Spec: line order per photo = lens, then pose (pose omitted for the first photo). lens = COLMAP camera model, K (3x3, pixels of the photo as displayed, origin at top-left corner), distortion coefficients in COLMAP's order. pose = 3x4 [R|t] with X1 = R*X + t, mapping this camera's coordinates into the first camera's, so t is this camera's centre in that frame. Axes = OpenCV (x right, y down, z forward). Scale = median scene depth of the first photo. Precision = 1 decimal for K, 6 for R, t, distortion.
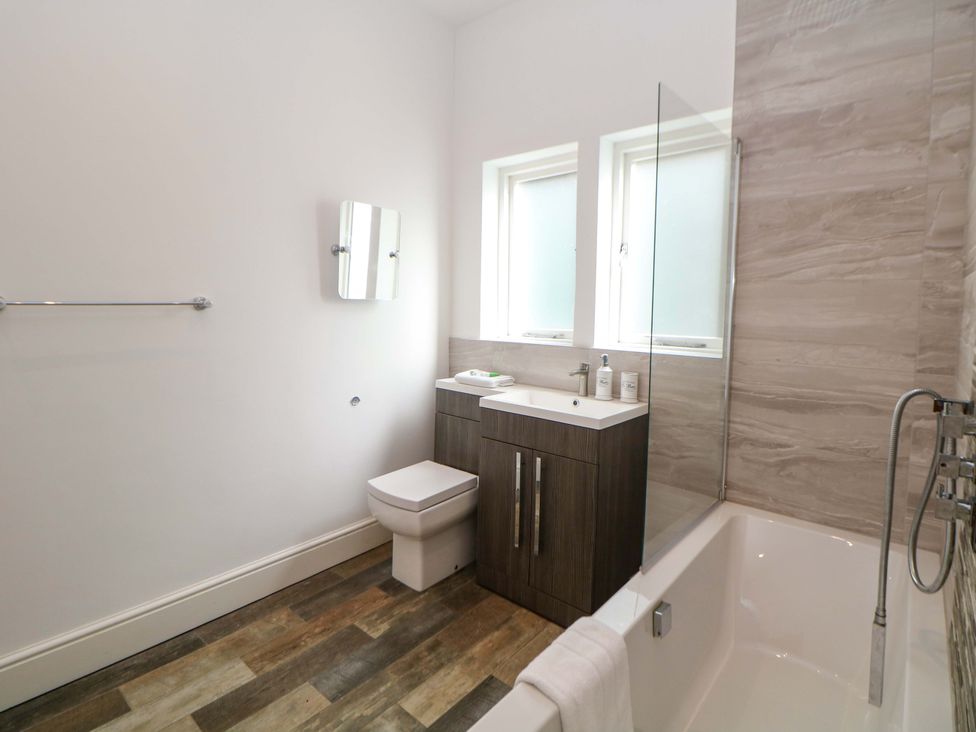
lens RADIAL K [[508.4, 0, 485.1], [0, 508.4, 341.6], [0, 0, 1]] dist [-0.000985, -0.000040]
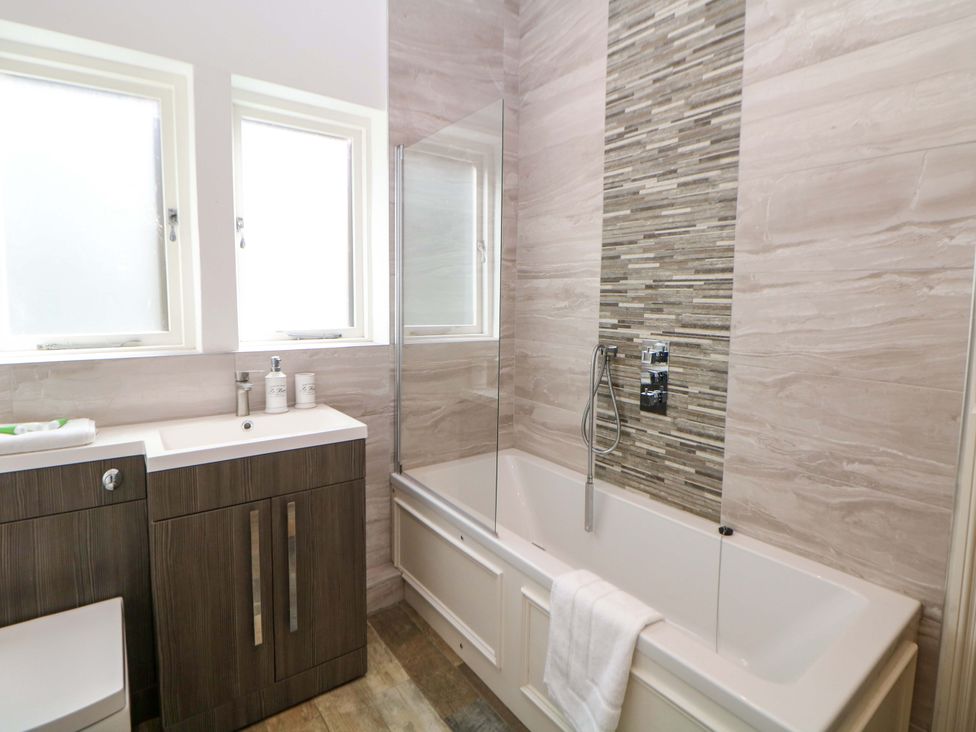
lens RADIAL K [[508.4, 0, 485.1], [0, 508.4, 341.6], [0, 0, 1]] dist [-0.000985, -0.000040]
pose [[0.227731, -0.097333, 0.968847, -0.531751], [0.066092, 0.994242, 0.084349, -0.051389], [-0.971478, 0.044825, 0.232853, 0.541566]]
